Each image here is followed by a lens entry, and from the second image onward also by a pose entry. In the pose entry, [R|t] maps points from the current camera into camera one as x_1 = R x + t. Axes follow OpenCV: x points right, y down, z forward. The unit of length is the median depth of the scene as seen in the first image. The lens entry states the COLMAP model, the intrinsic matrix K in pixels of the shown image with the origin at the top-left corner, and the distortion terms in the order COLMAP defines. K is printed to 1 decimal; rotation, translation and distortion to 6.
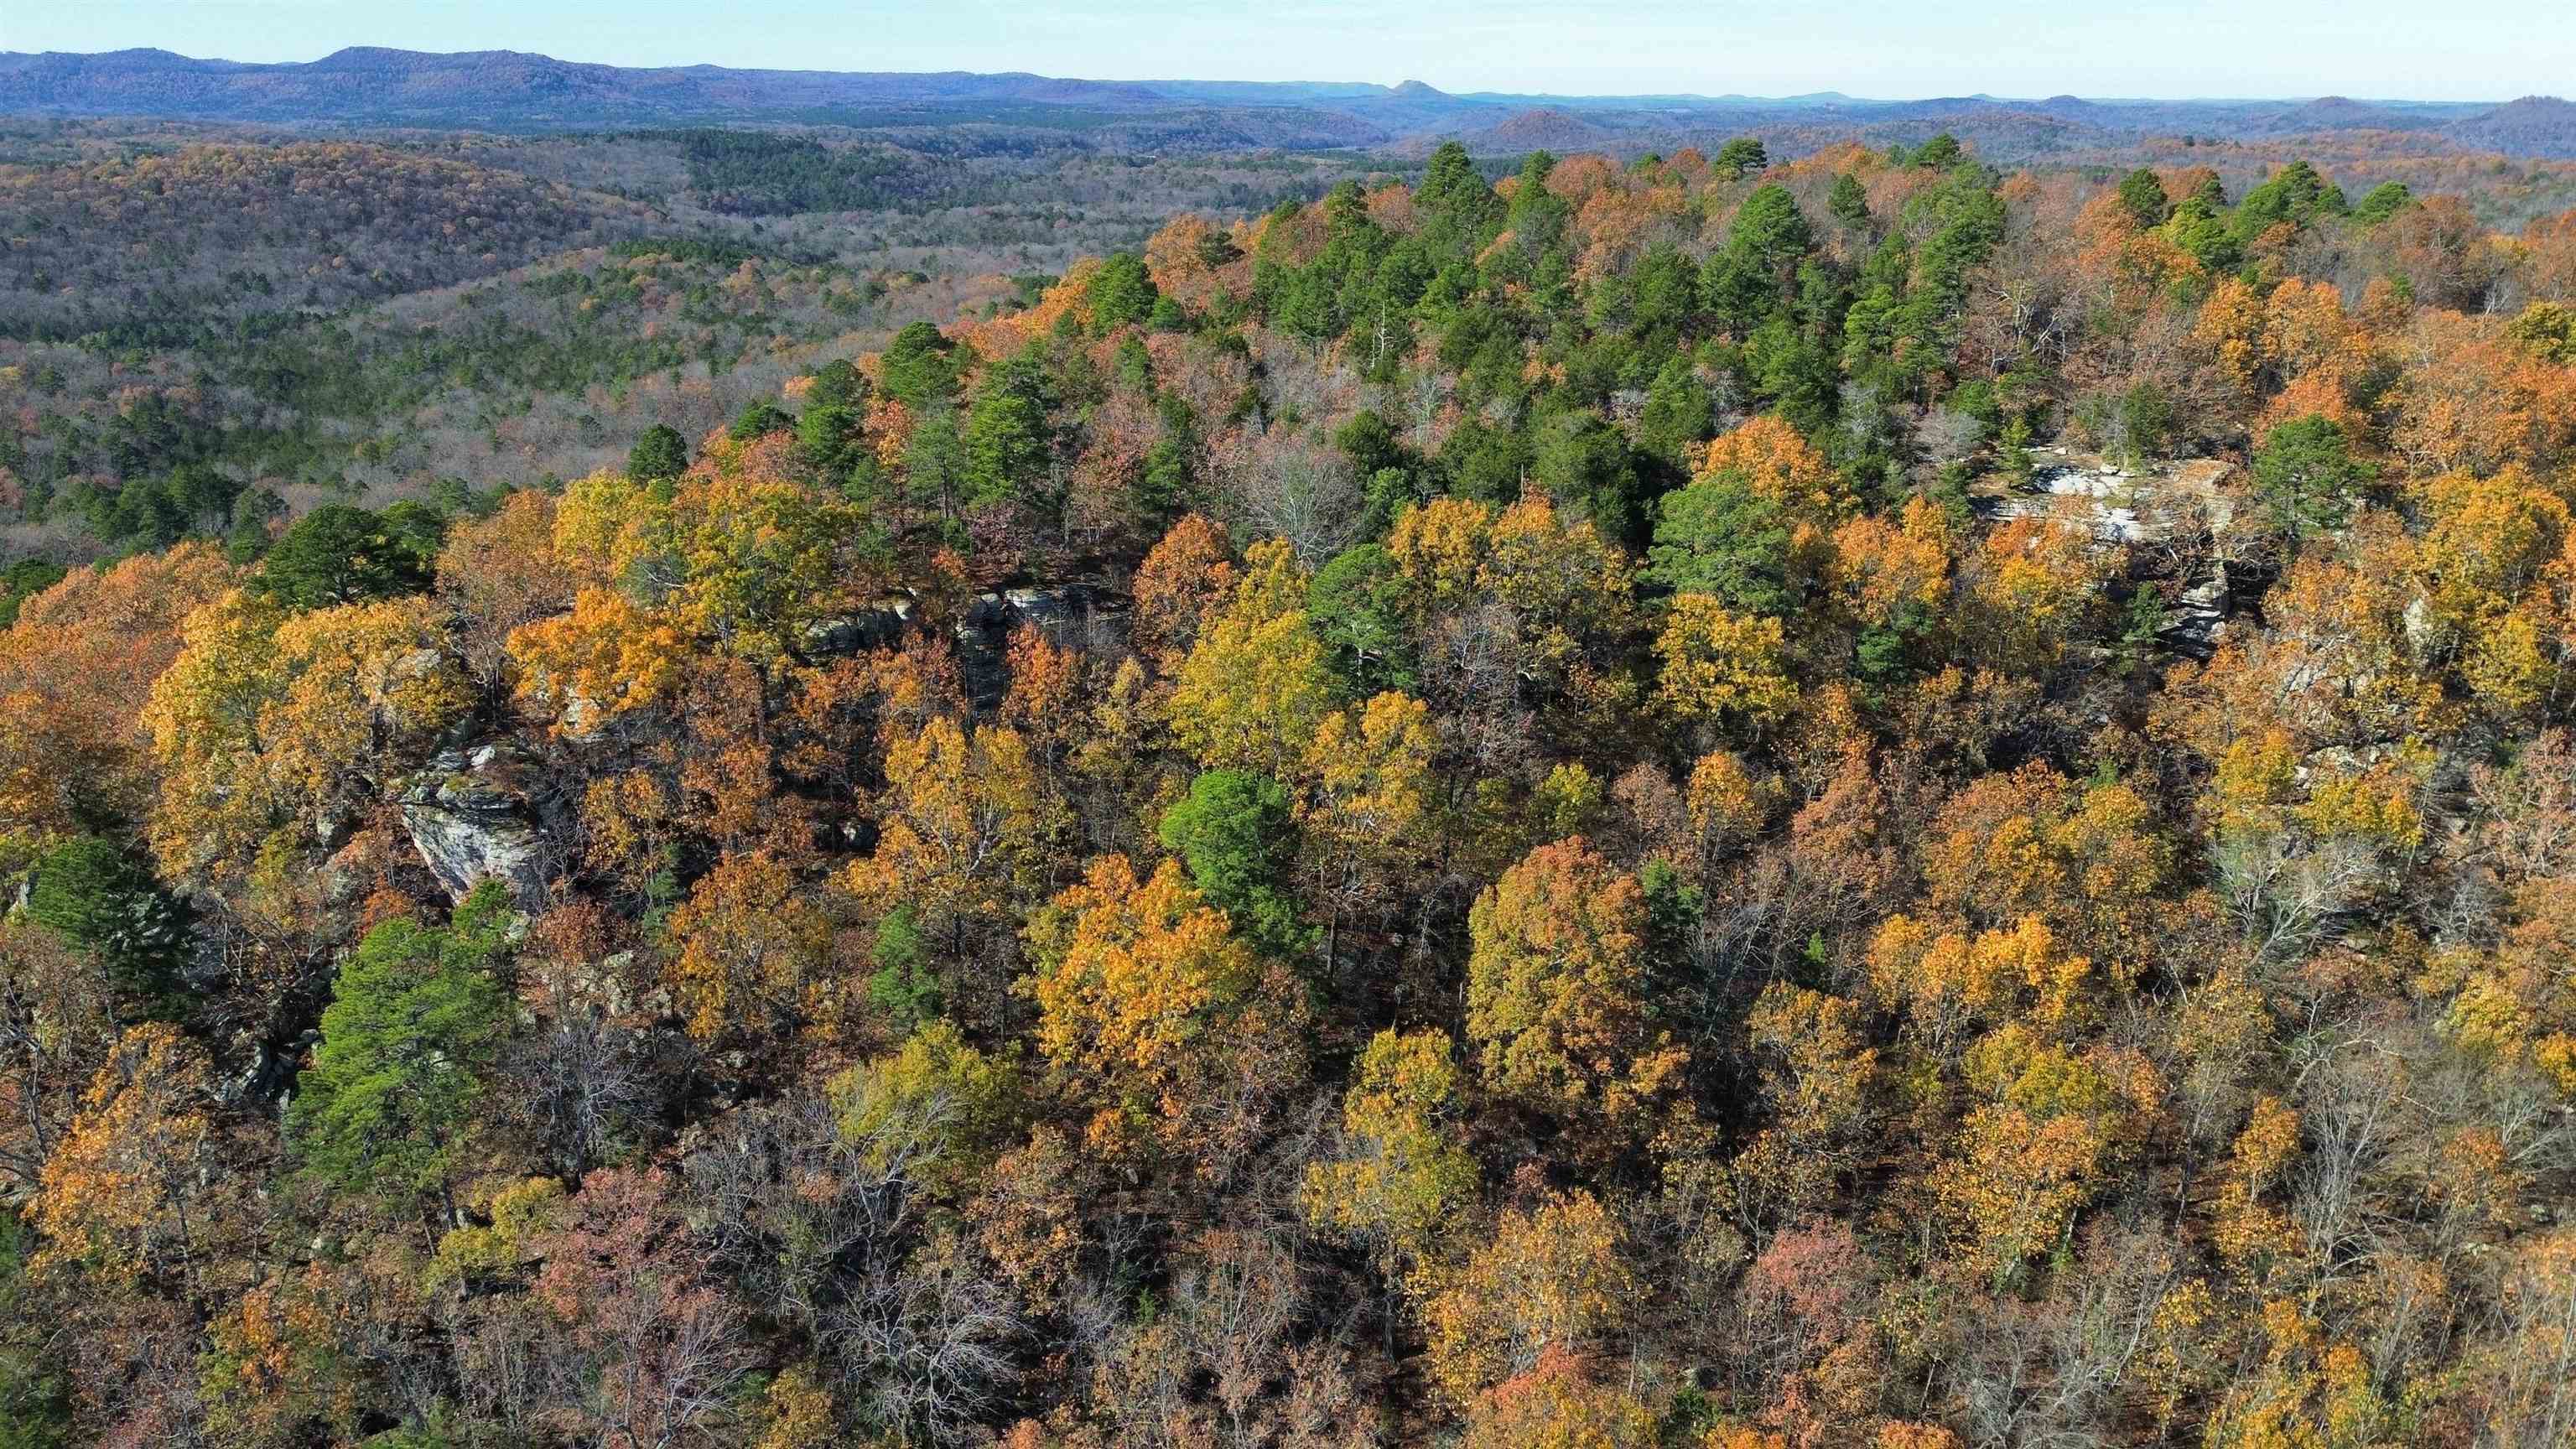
lens RADIAL K [[1816.6, 0, 1284.7], [0, 1816.6, 720.8], [0, 0, 1]] dist [0.068733, -0.060846]
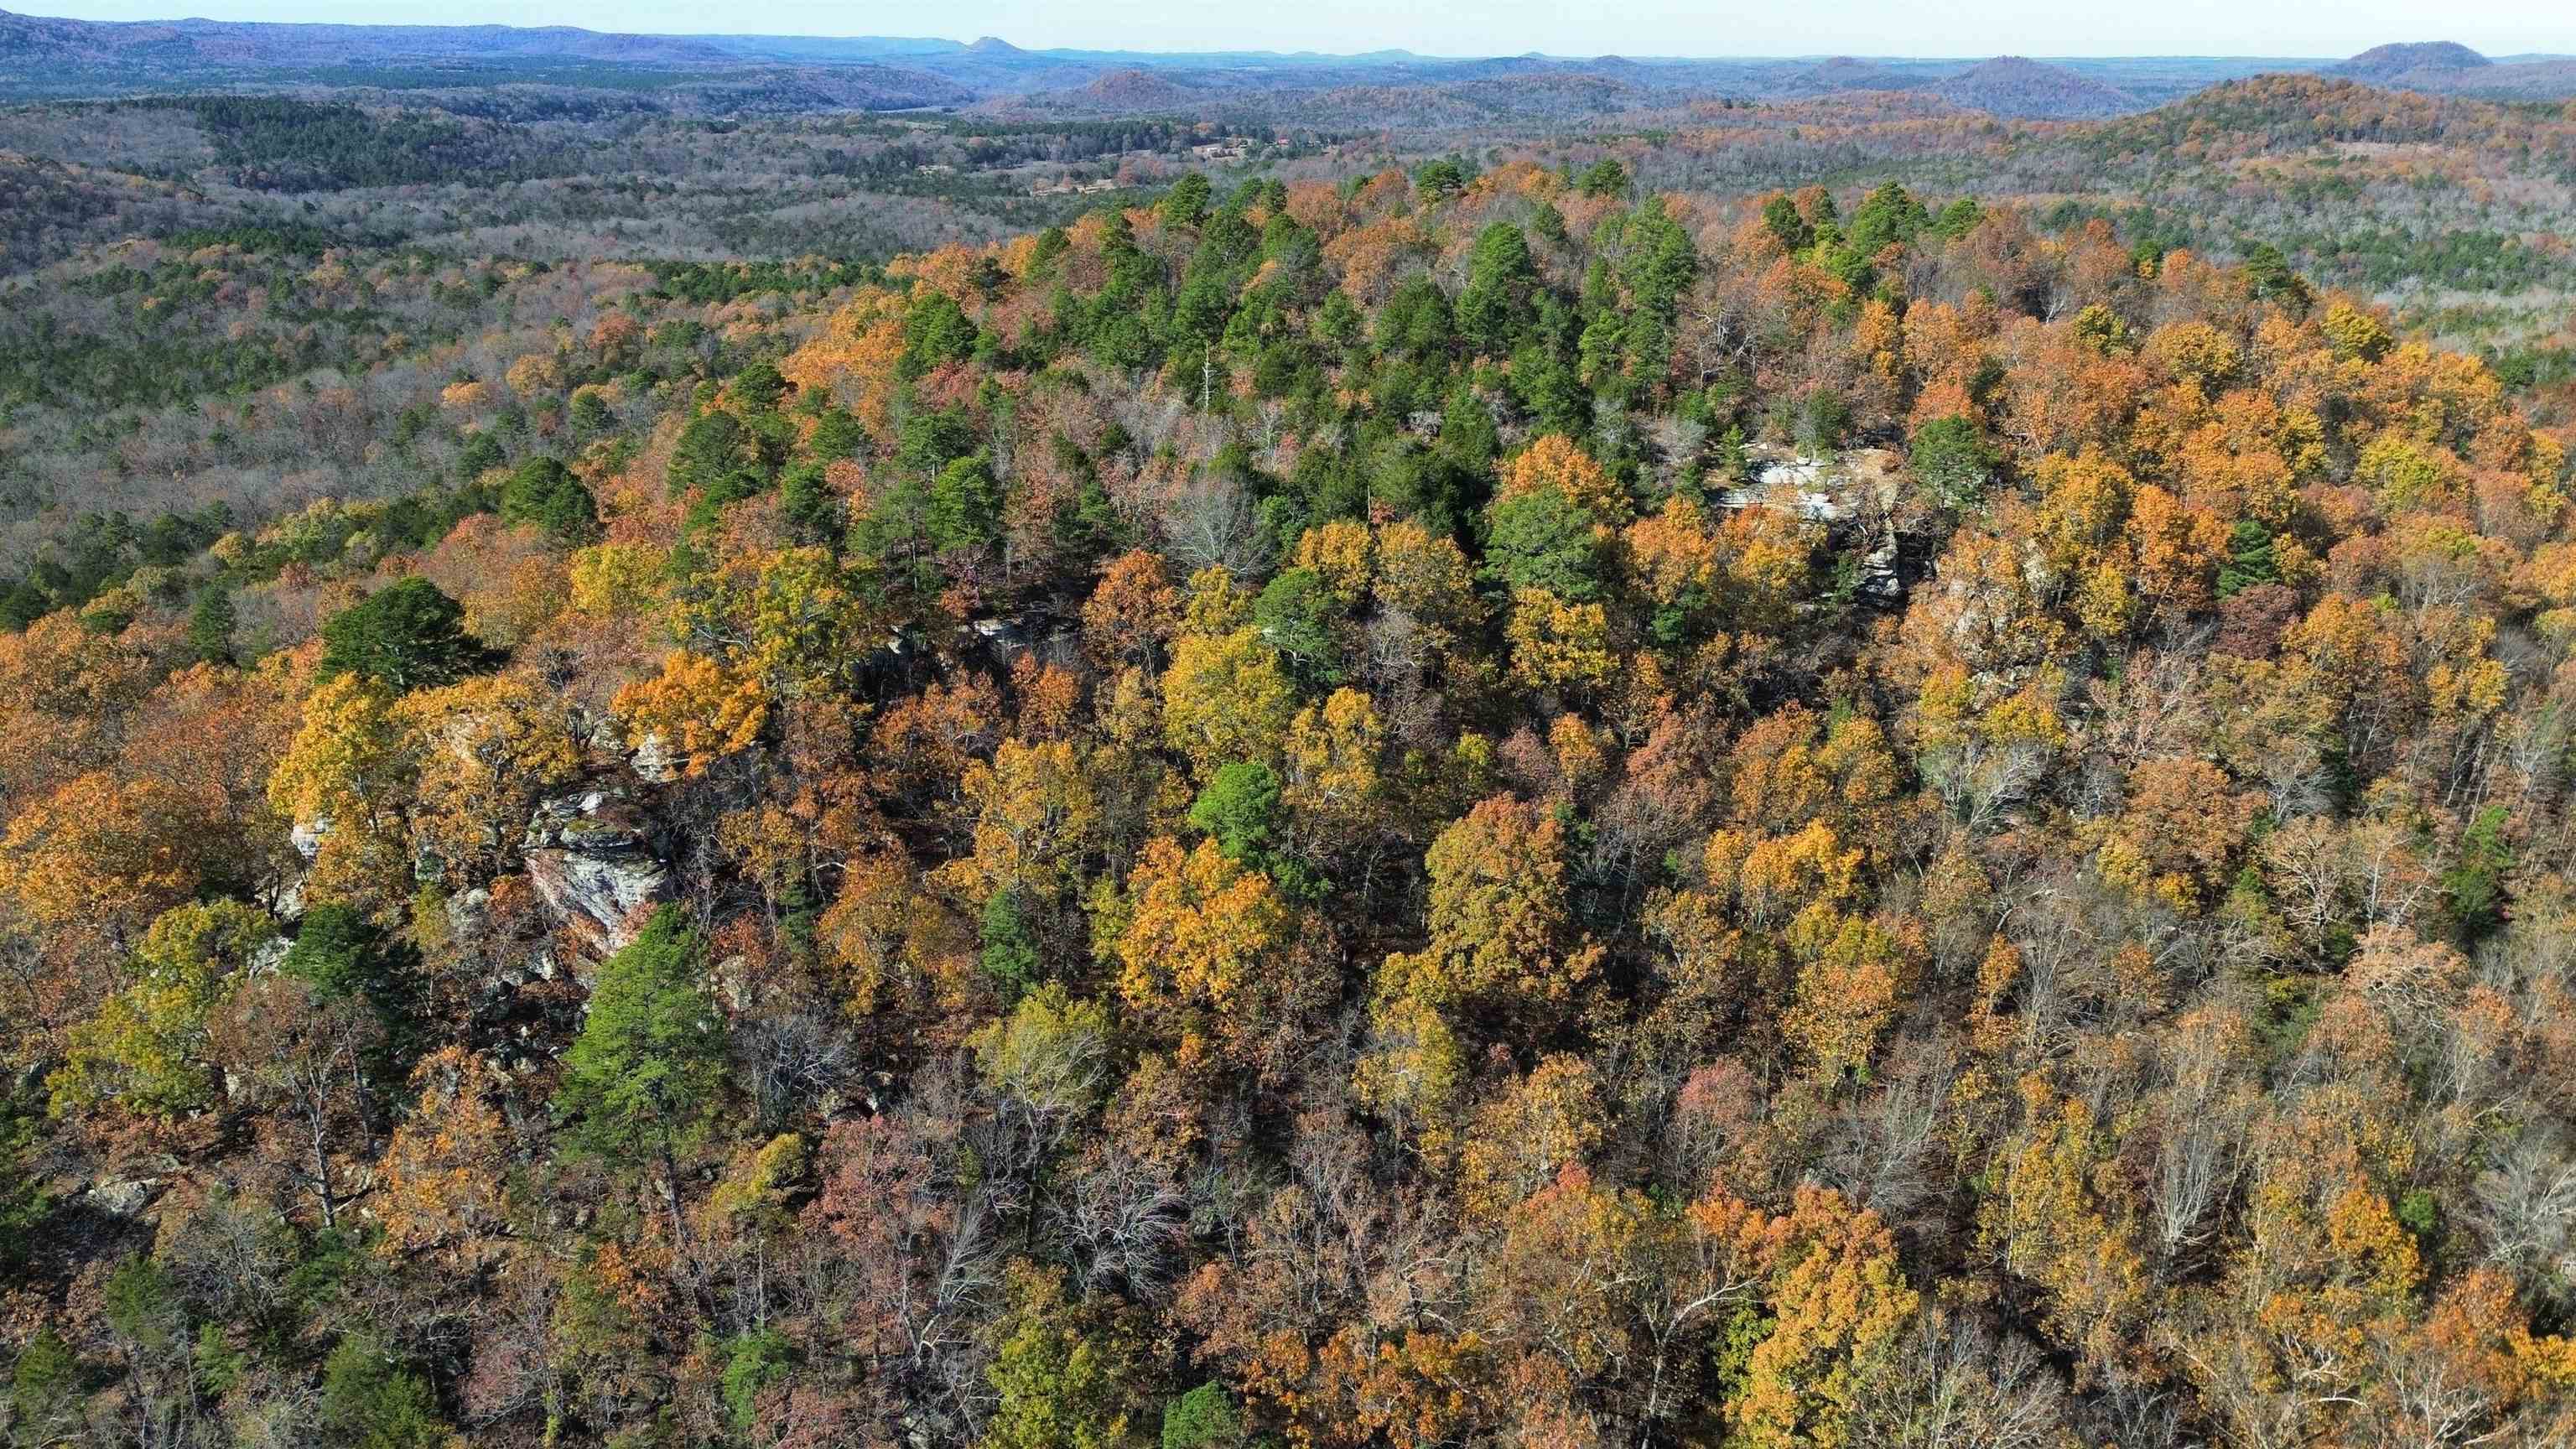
lens RADIAL K [[1816.6, 0, 1284.7], [0, 1816.6, 720.8], [0, 0, 1]] dist [0.068733, -0.060846]
pose [[0.976510, -0.076791, 0.201325, -0.162565], [0.072475, 0.996956, 0.028735, -0.022553], [-0.202919, -0.013469, 0.979103, -0.150556]]
